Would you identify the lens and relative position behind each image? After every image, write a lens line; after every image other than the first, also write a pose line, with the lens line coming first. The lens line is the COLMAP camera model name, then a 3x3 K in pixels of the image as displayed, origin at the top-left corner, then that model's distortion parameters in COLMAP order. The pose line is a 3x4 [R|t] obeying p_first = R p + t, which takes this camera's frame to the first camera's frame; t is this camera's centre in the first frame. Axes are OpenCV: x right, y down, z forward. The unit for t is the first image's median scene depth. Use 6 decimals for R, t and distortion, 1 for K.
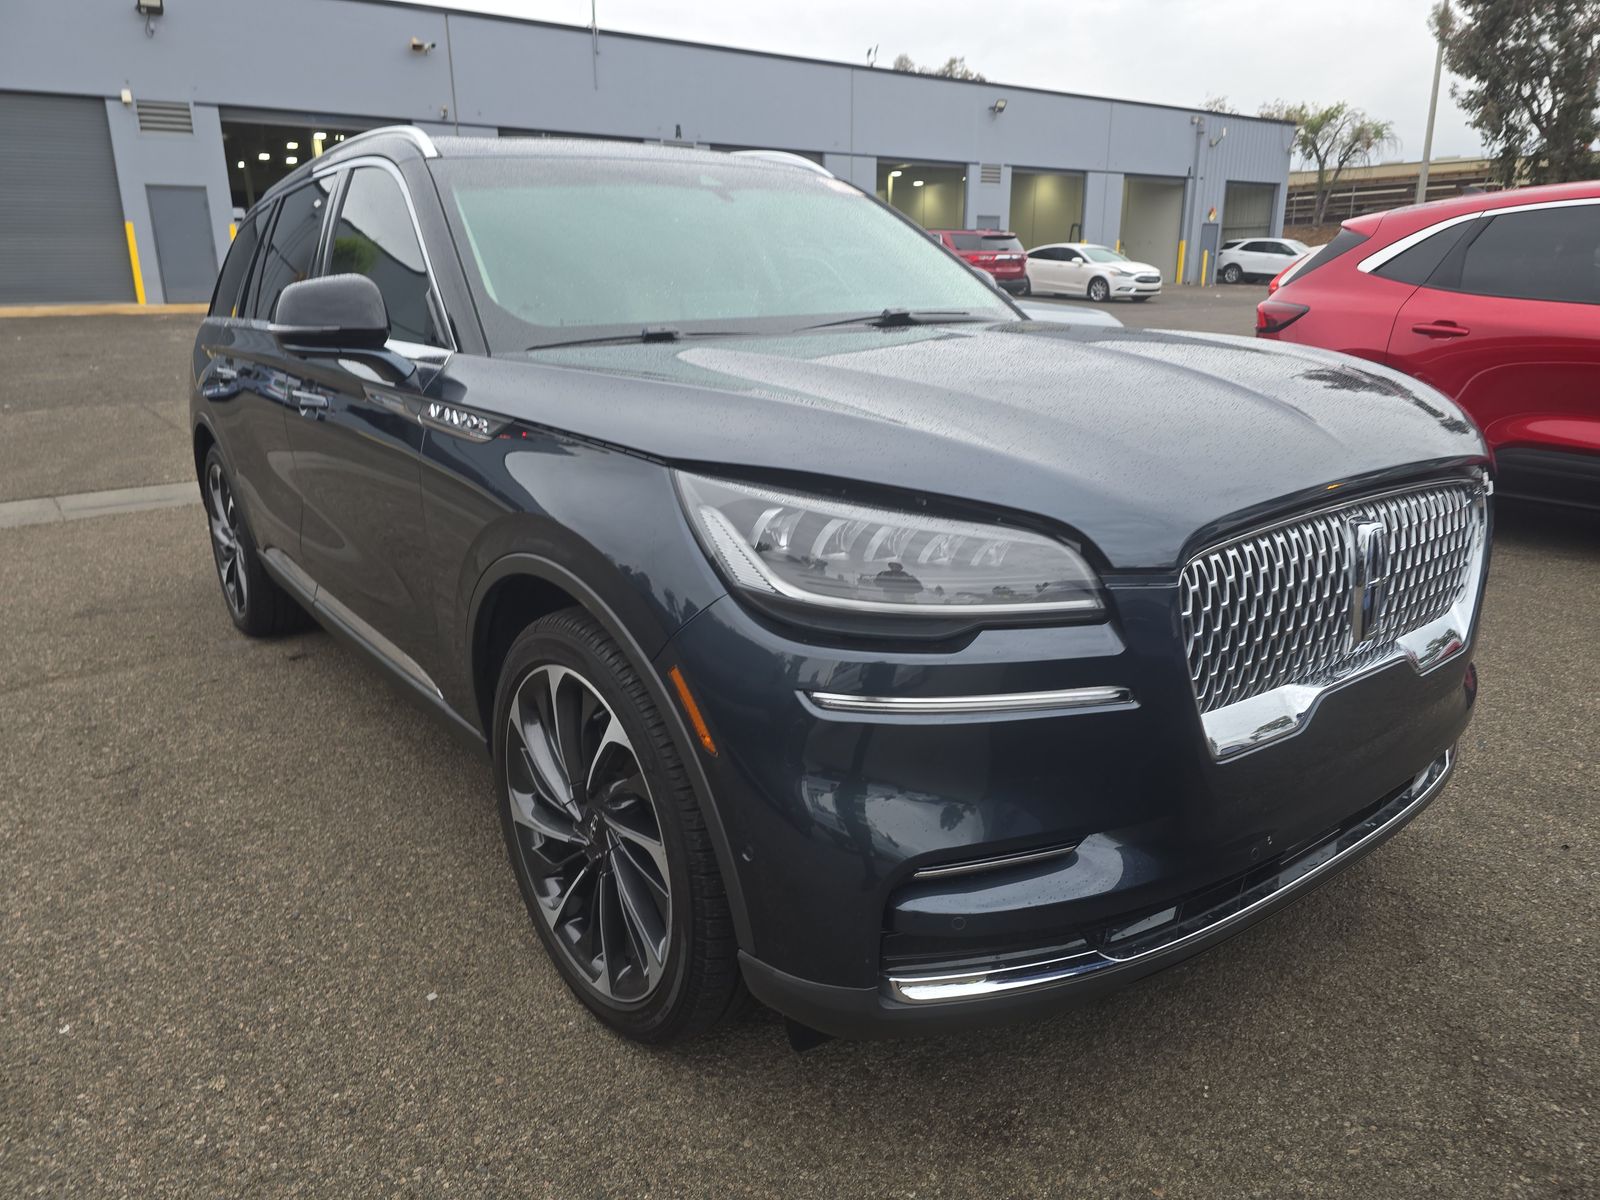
lens RADIAL K [[1087.2, 0, 799.3], [0, 1087.2, 587.9], [0, 0, 1]] dist [0.062771, -0.066497]
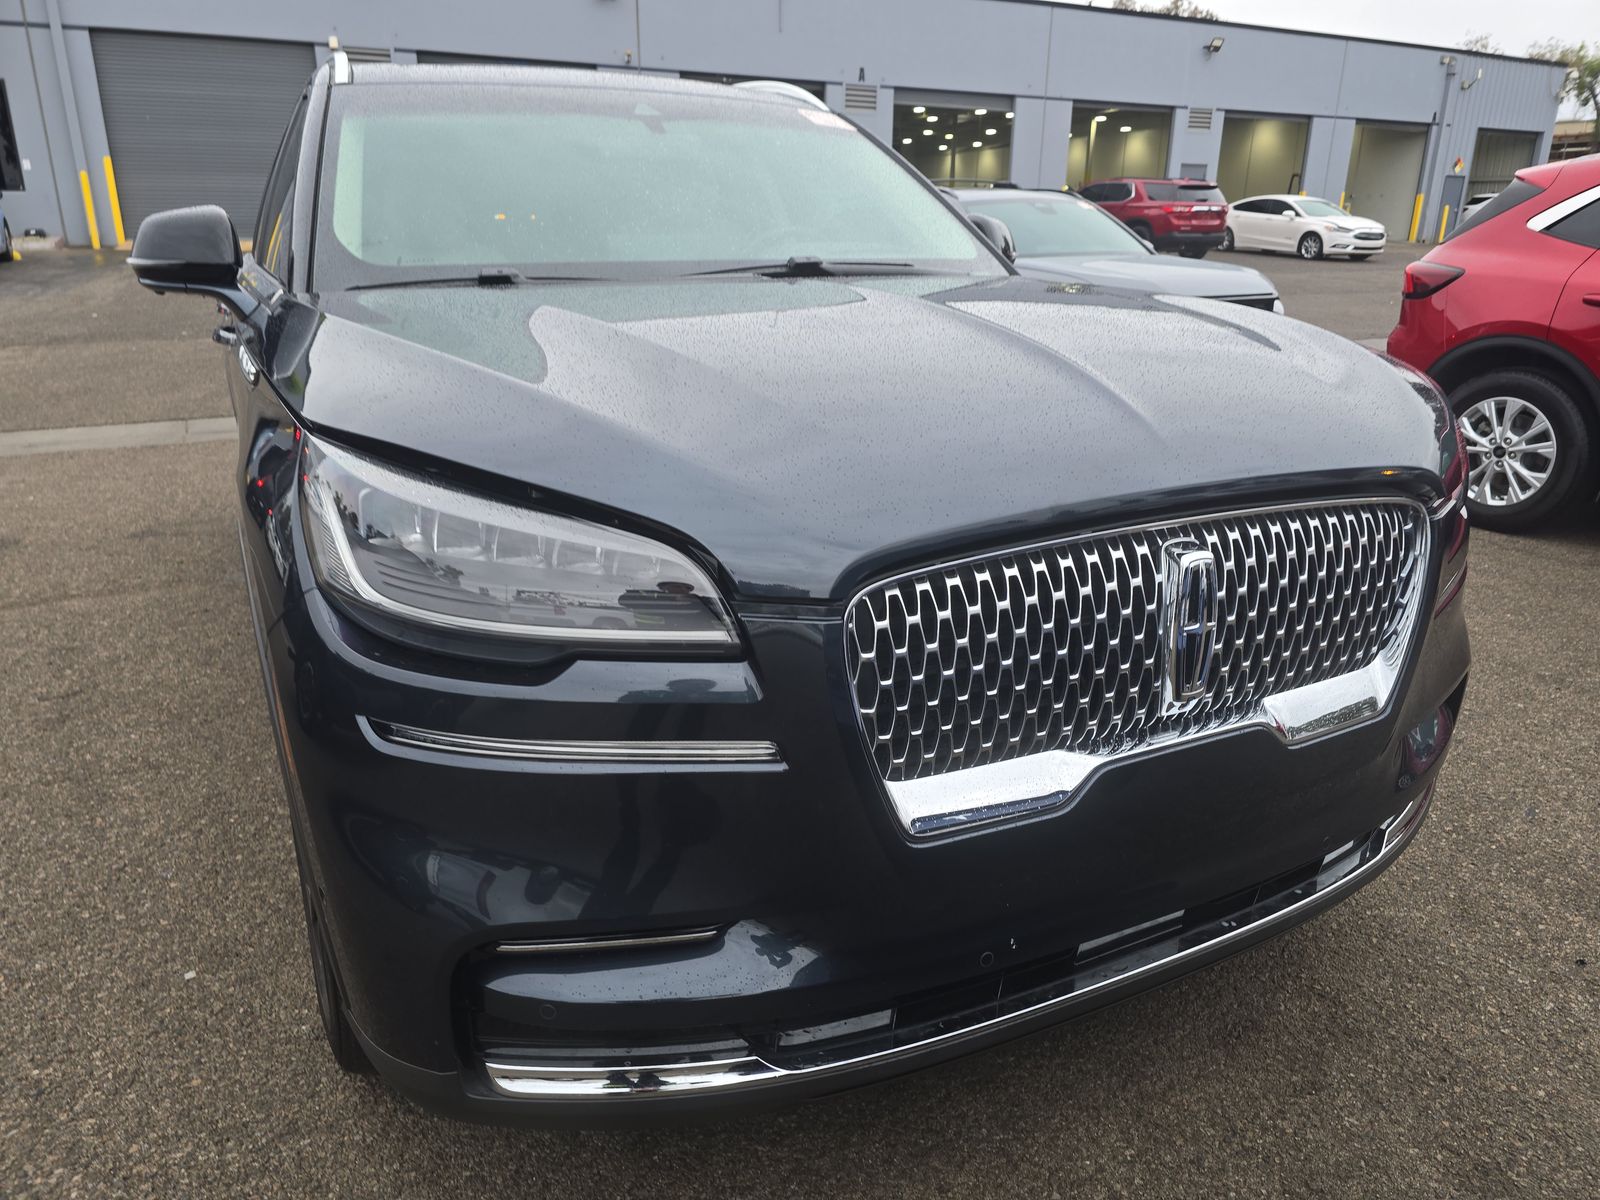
lens RADIAL K [[1079.0, 0, 801.9], [0, 1079.0, 581.5], [0, 0, 1]] dist [0.045688, -0.044560]
pose [[0.982851, 0.073935, -0.168929, 0.091846], [-0.067167, 0.996706, 0.045441, -0.013068], [0.171733, -0.033316, 0.984580, 0.050104]]
